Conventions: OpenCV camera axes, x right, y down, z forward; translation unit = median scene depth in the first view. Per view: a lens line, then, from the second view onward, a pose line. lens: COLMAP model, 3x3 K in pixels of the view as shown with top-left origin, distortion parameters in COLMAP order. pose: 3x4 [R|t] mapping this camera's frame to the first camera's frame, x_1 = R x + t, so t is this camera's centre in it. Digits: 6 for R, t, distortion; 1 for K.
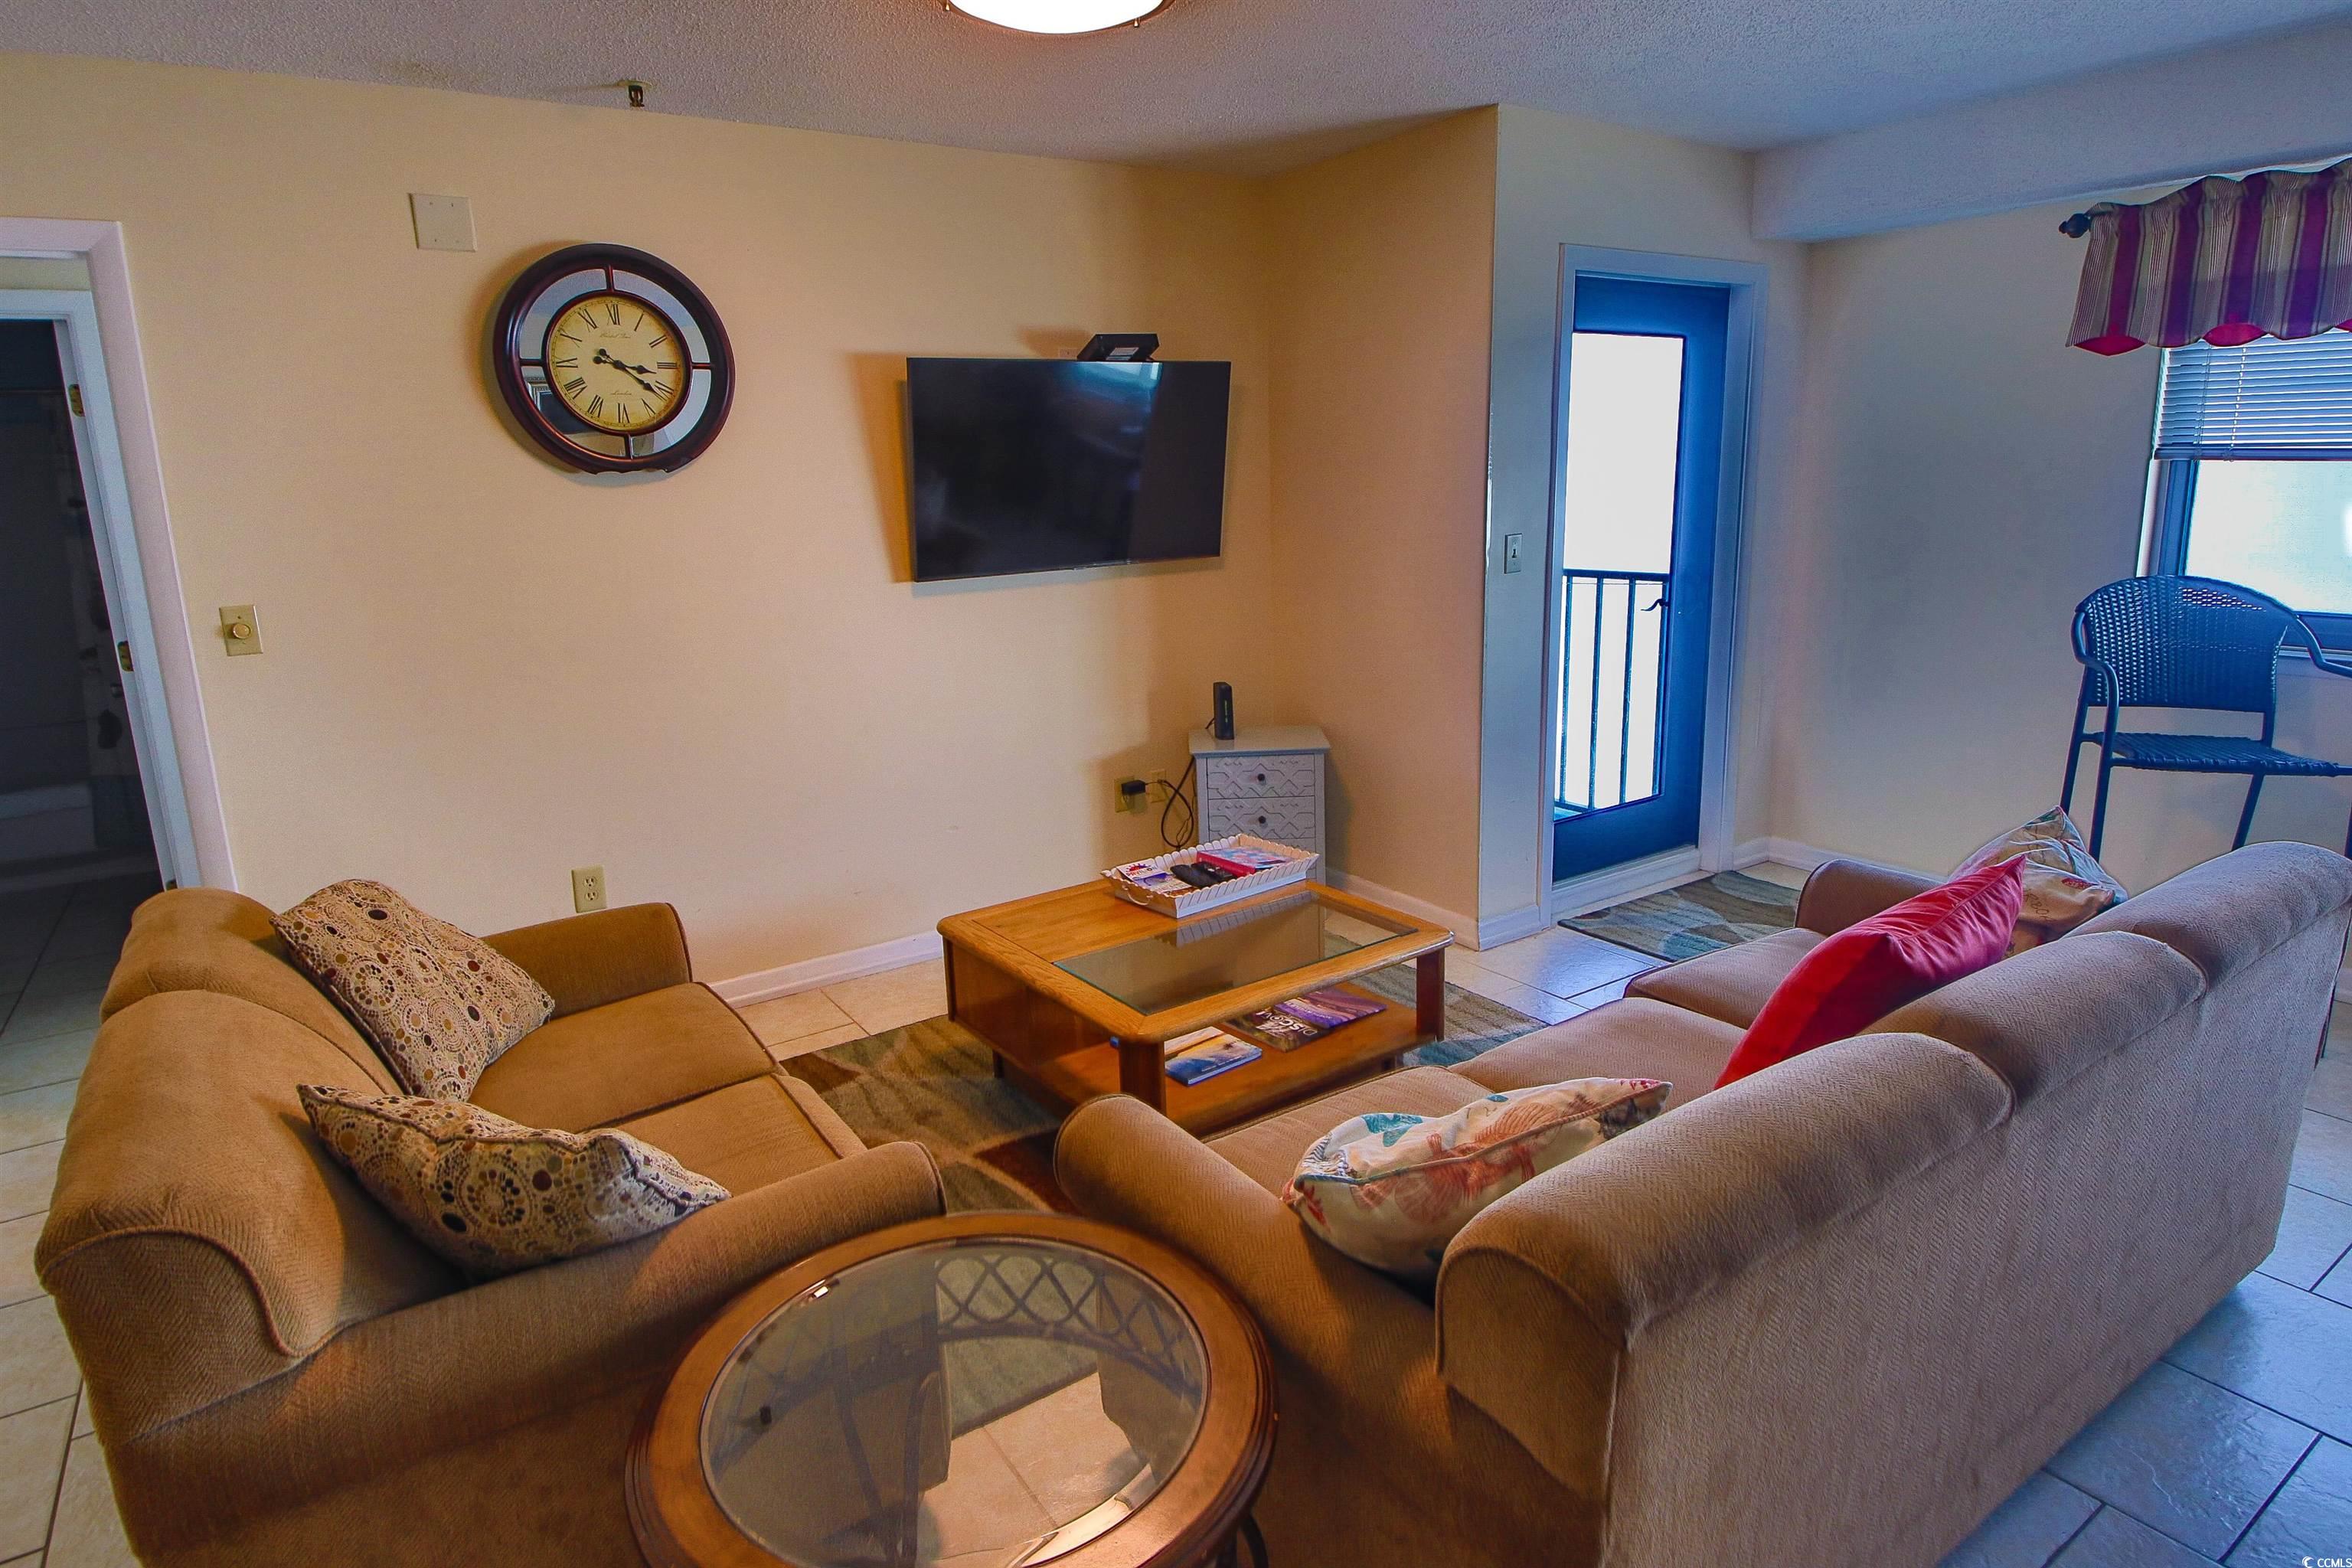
lens RADIAL K [[1290.7, 0, 1151.9], [0, 1290.7, 766.2], [0, 0, 1]] dist [-0.011046, -0.012680]
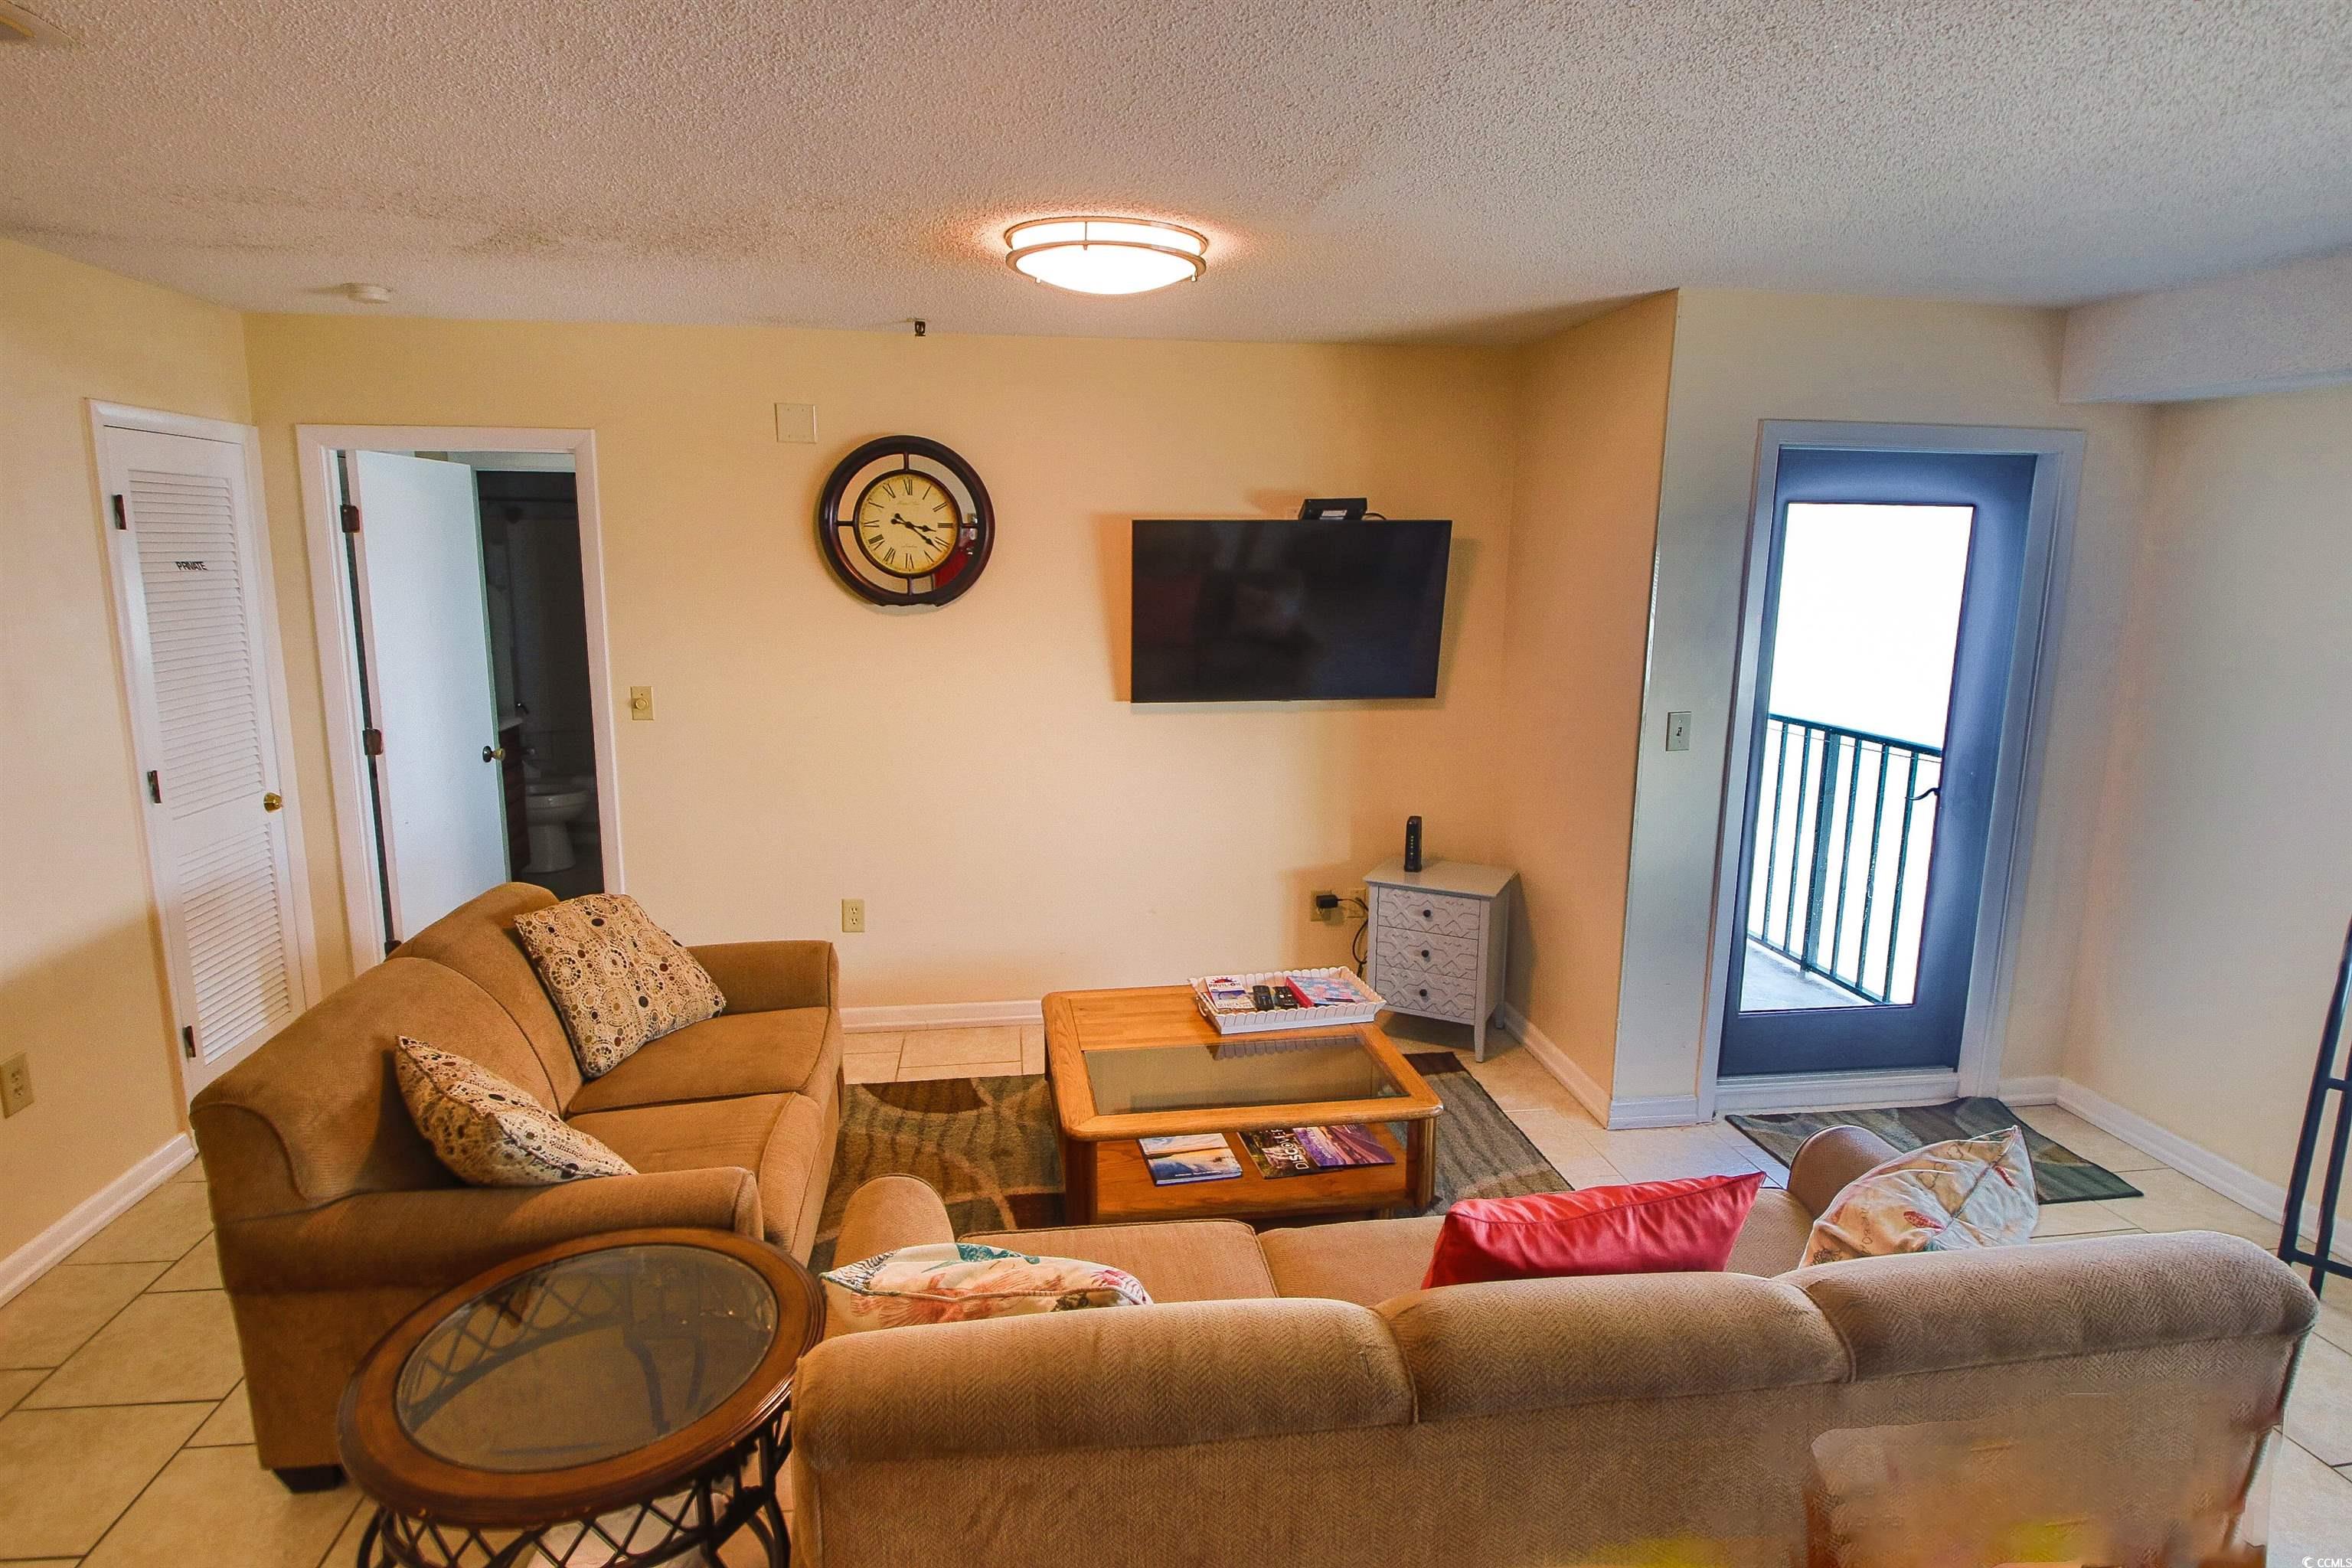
lens RADIAL K [[1211.9, 0, 1153.0], [0, 1211.9, 756.6], [0, 0, 1]] dist [0.005239, -0.023832]
pose [[0.896937, 0.113792, -0.427266, 0.367504], [-0.132740, 0.991042, -0.014712, -0.093081], [0.421764, 0.069911, 0.904006, 0.002392]]
